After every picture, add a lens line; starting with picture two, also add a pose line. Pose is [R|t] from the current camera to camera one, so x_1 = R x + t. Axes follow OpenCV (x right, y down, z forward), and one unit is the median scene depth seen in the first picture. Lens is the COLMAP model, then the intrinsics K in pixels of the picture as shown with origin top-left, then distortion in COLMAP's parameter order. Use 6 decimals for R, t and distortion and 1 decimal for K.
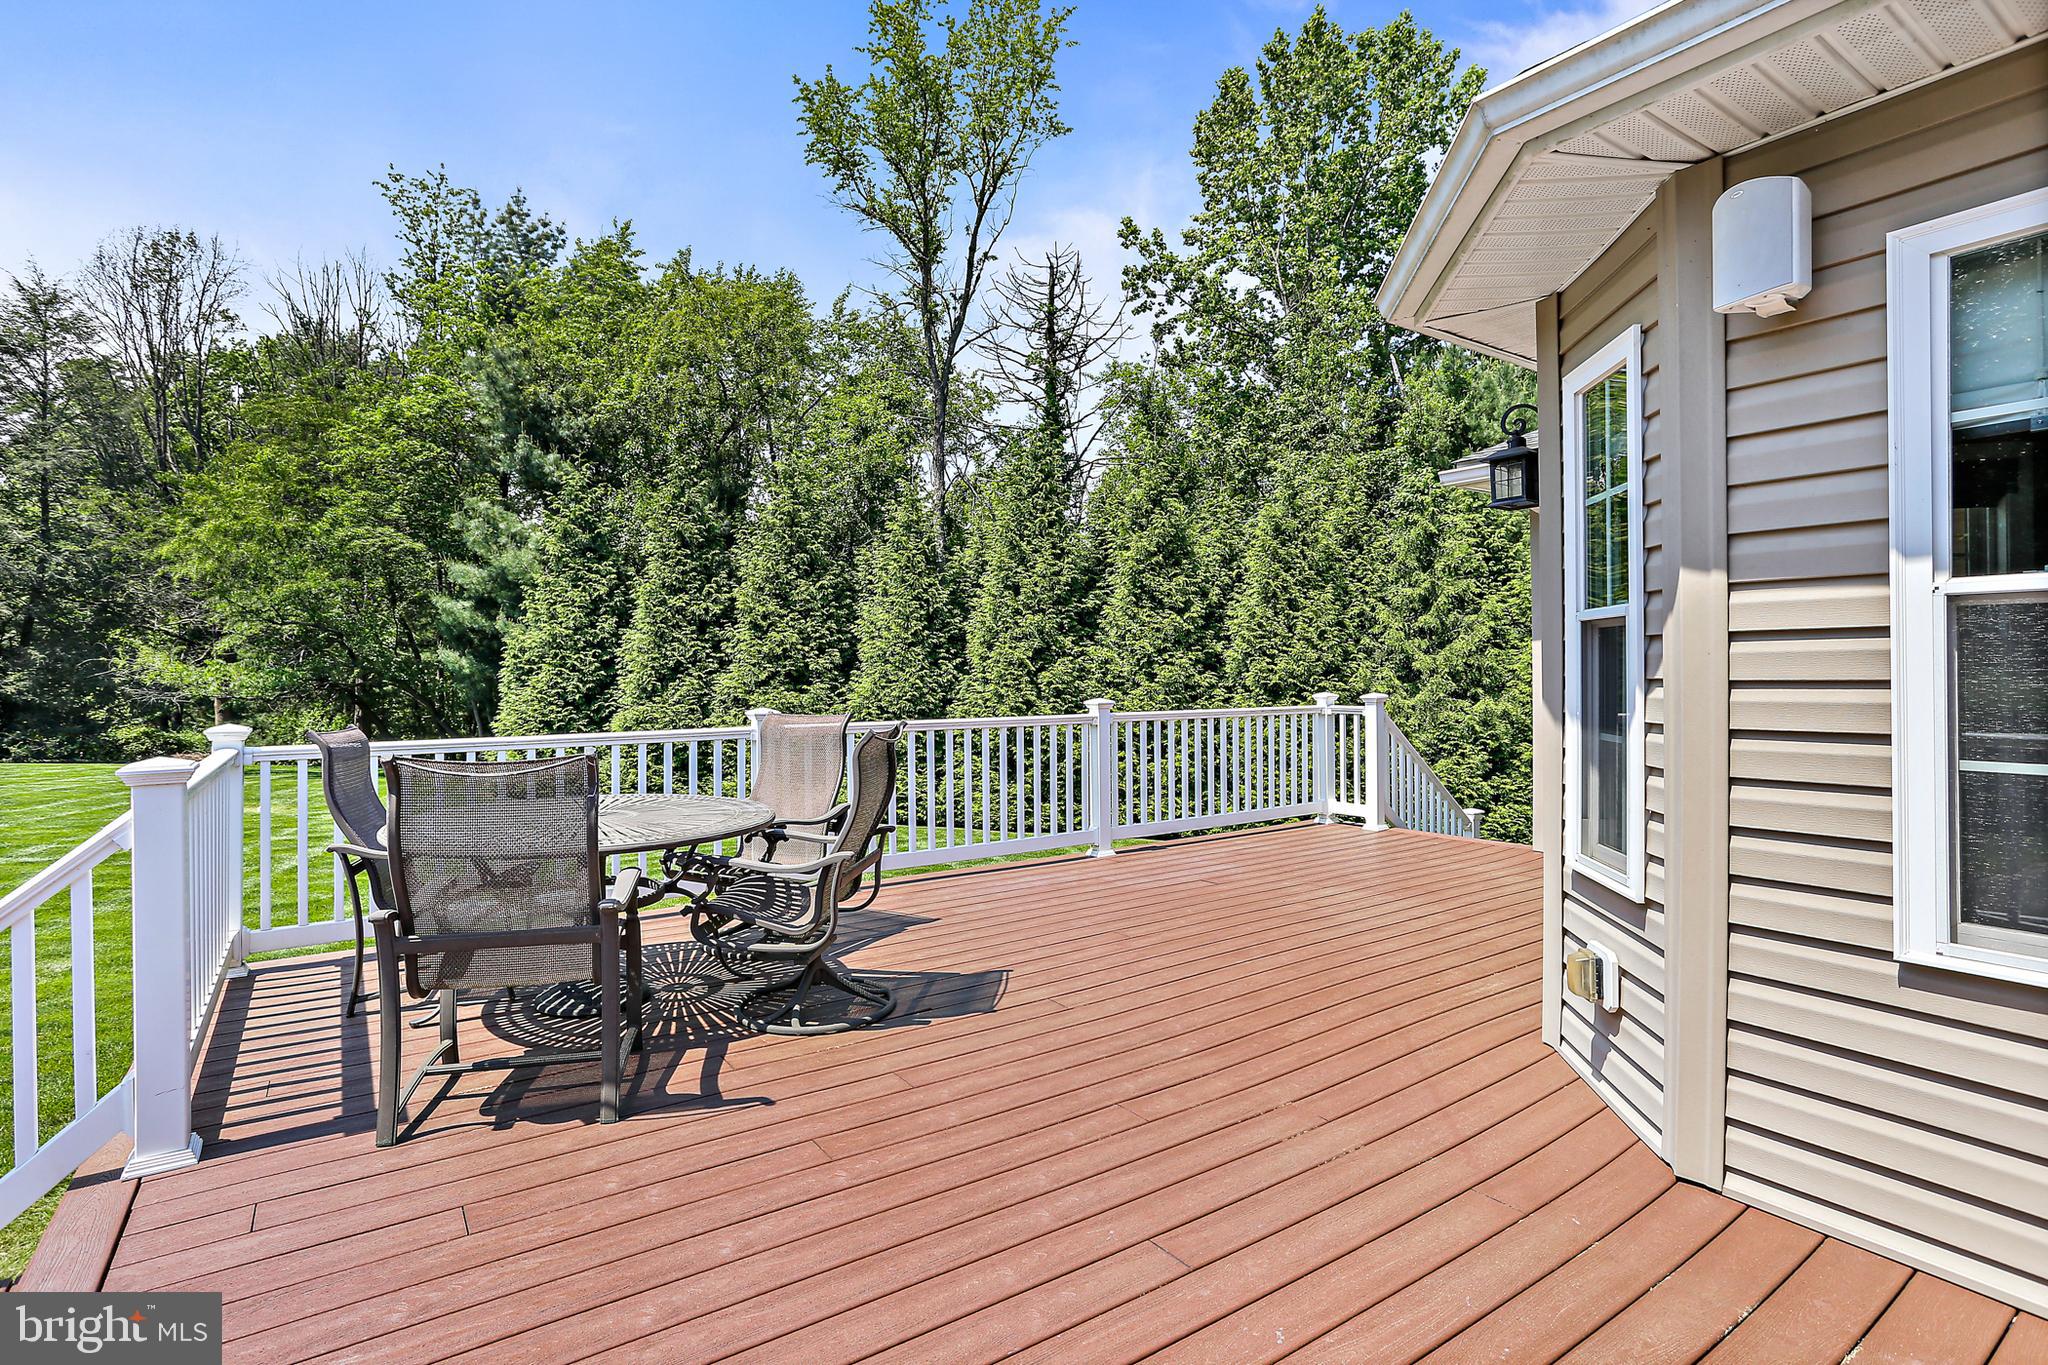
lens RADIAL K [[1000.5, 0, 1020.1], [0, 1000.5, 670.7], [0, 0, 1]] dist [-0.015730, 0.003647]
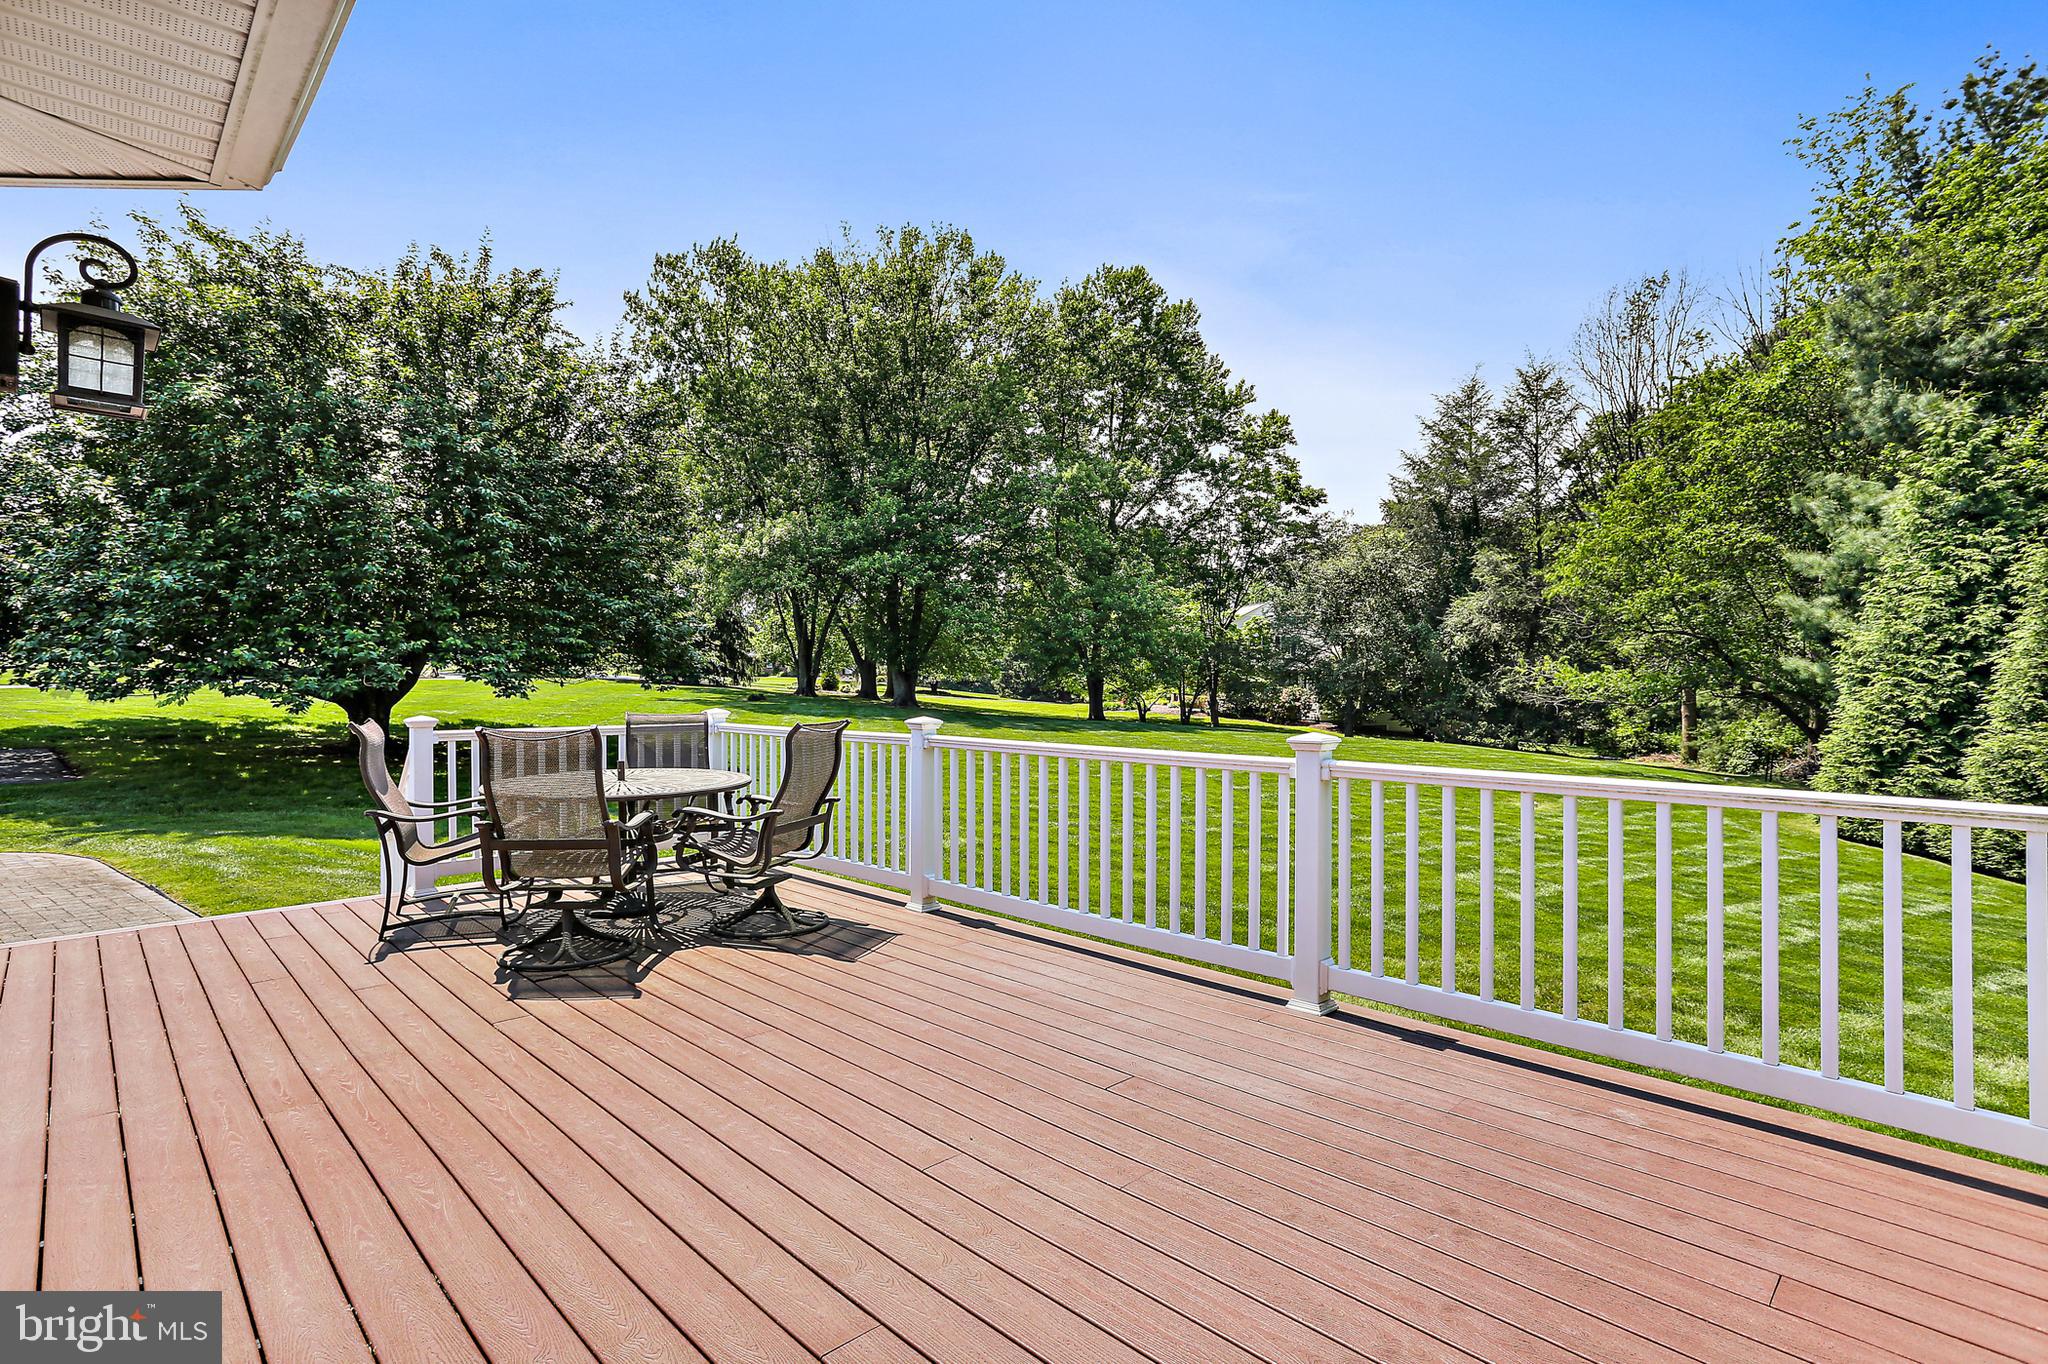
lens RADIAL K [[1000.5, 0, 1020.1], [0, 1000.5, 681.1], [0, 0, 1]] dist [-0.015730, 0.003647]
pose [[0.171268, 0.008478, -0.985188, 0.169406], [-0.005918, 0.999954, 0.007576, -0.001297], [0.985207, 0.004532, 0.171310, 0.207378]]
